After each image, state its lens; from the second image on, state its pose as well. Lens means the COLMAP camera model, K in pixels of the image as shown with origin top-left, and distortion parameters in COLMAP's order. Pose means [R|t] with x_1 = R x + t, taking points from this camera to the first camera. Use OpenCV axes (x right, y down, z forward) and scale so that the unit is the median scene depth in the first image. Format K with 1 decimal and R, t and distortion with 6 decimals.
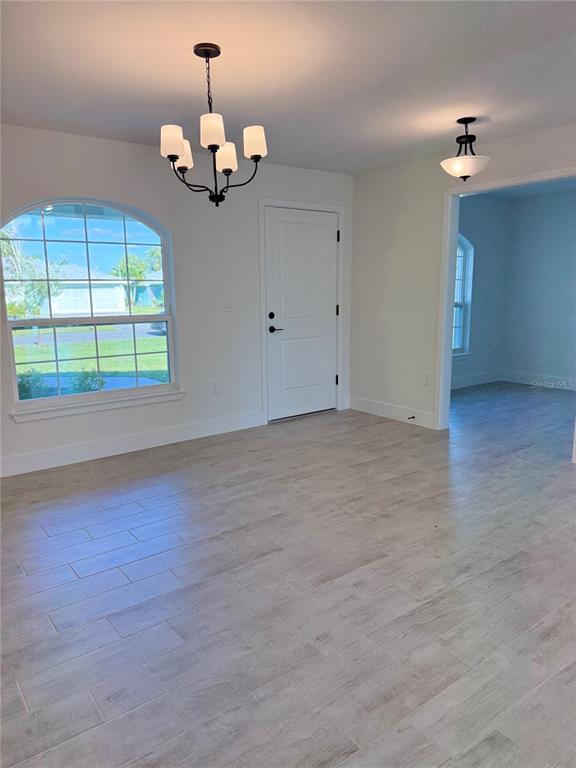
lens RADIAL K [[545.7, 0, 287.3], [0, 545.7, 380.8], [0, 0, 1]] dist [0.107438, -0.002234]
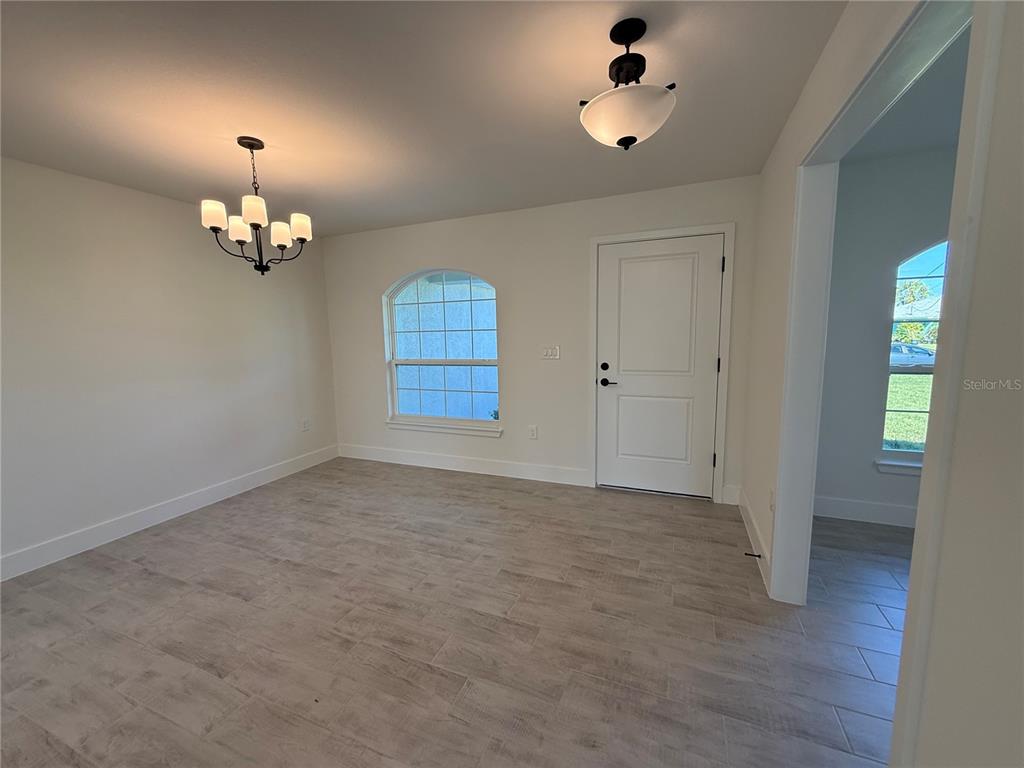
lens RADIAL K [[412.3, 0, 509.8], [0, 412.3, 388.1], [0, 0, 1]] dist [0.001996, 0.000713]
pose [[0.503222, 0.120422, -0.855726, 0.593590], [-0.129228, 0.989595, 0.063267, -0.138869], [0.854440, 0.078747, 0.513547, 0.695456]]
